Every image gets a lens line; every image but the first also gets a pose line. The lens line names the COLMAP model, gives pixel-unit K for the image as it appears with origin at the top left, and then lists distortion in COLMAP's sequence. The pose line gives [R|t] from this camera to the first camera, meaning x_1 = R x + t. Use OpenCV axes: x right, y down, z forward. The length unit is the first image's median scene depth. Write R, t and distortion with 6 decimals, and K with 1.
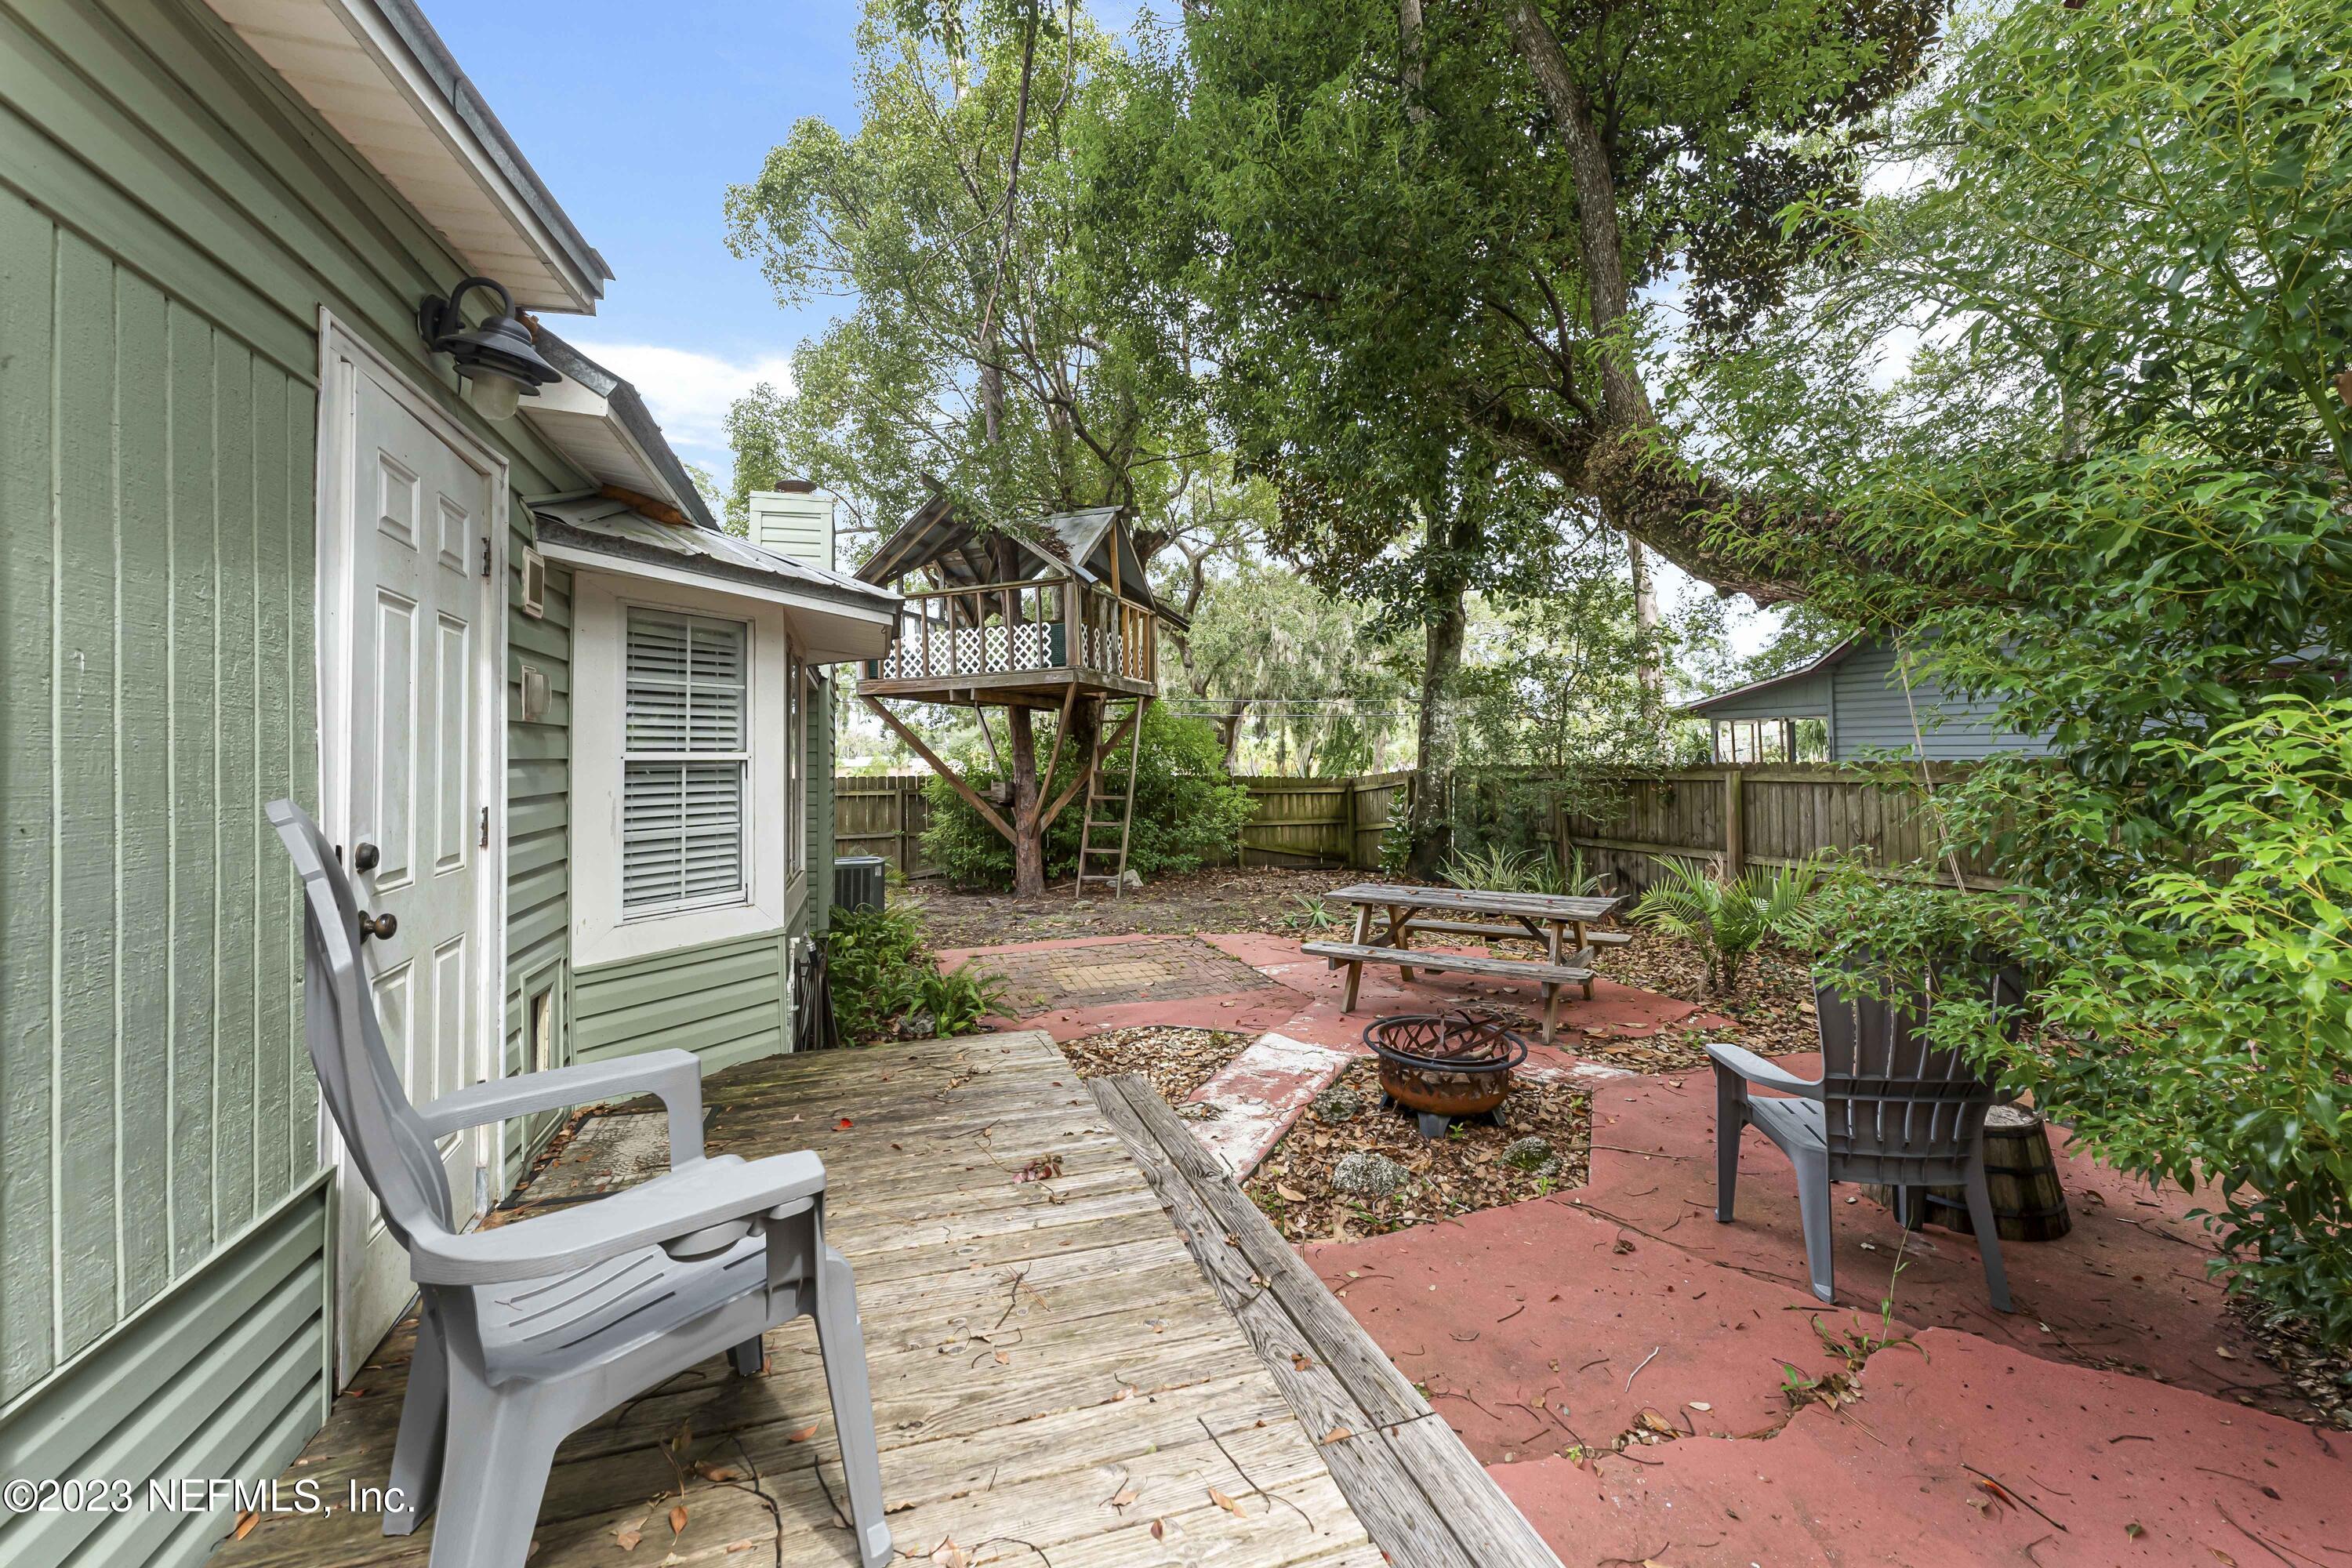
lens RADIAL K [[961.1, 0, 1175.1], [0, 961.1, 758.5], [0, 0, 1]] dist [-0.000414, -0.000147]
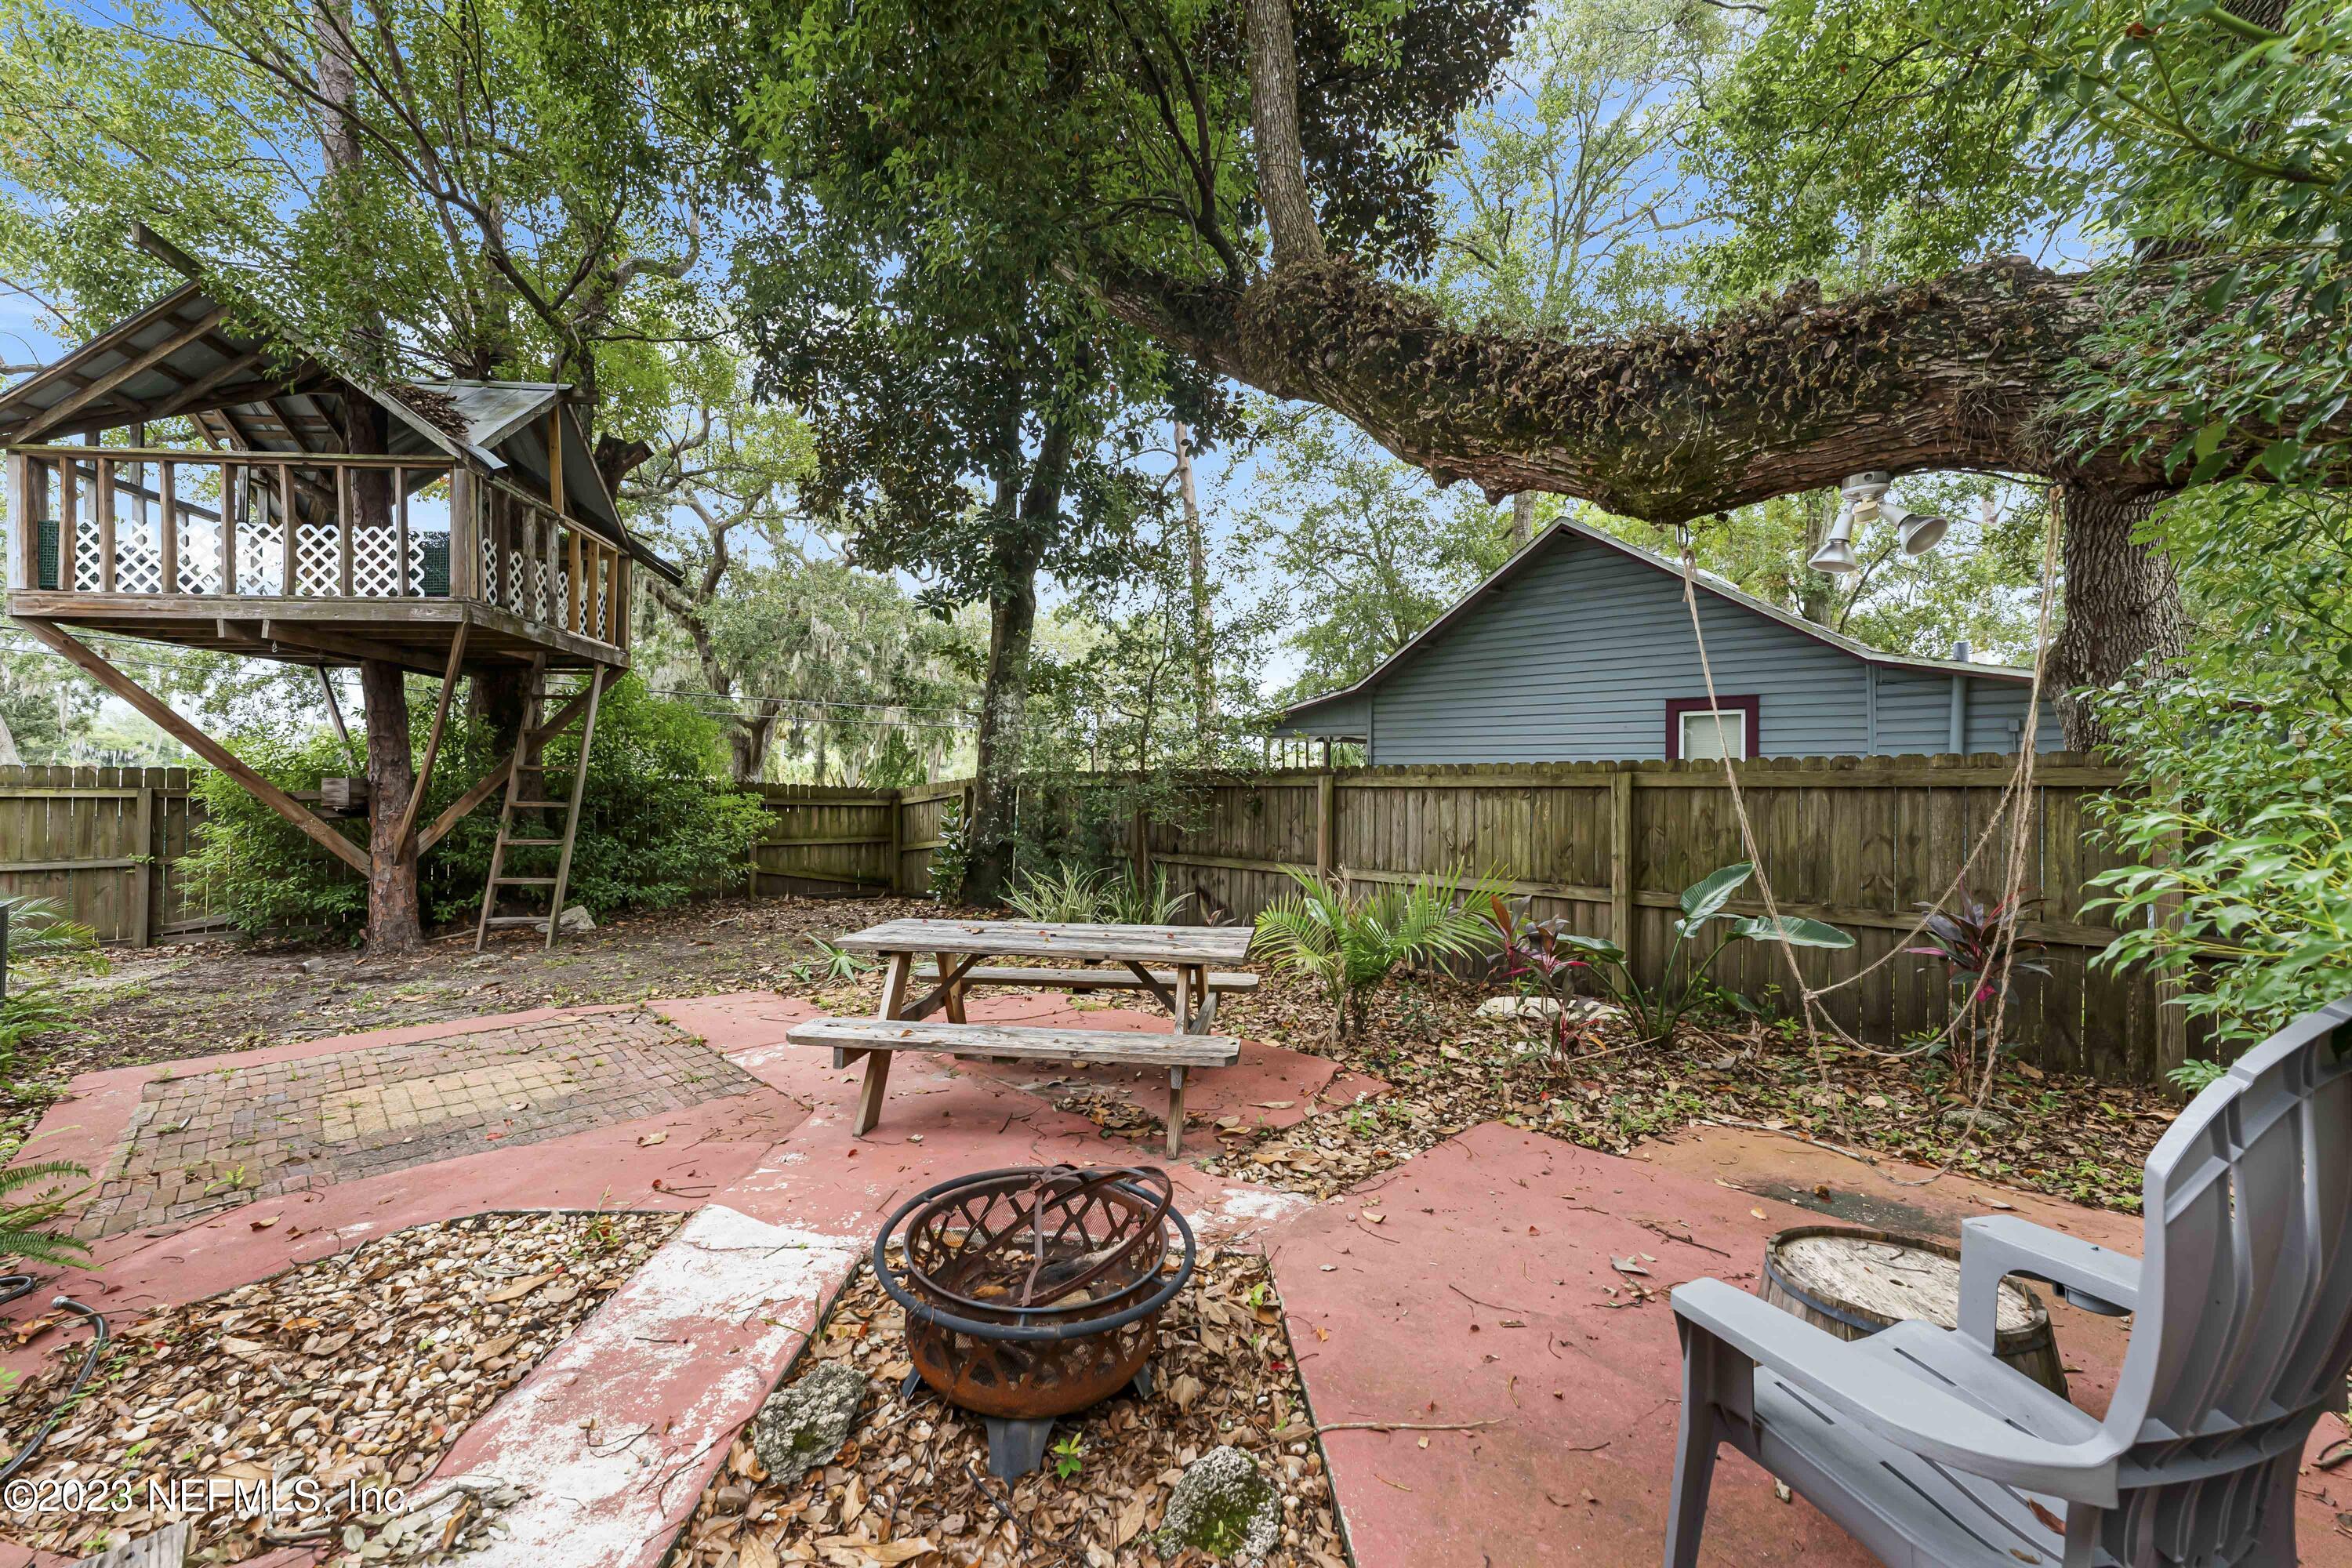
lens RADIAL K [[961.1, 0, 1175.1], [0, 961.1, 758.5], [0, 0, 1]] dist [-0.000414, -0.000147]
pose [[0.897525, 0.032850, 0.439737, 0.043745], [-0.021824, 0.999308, -0.030108, 0.021553], [-0.440422, 0.017426, 0.897622, 0.196618]]
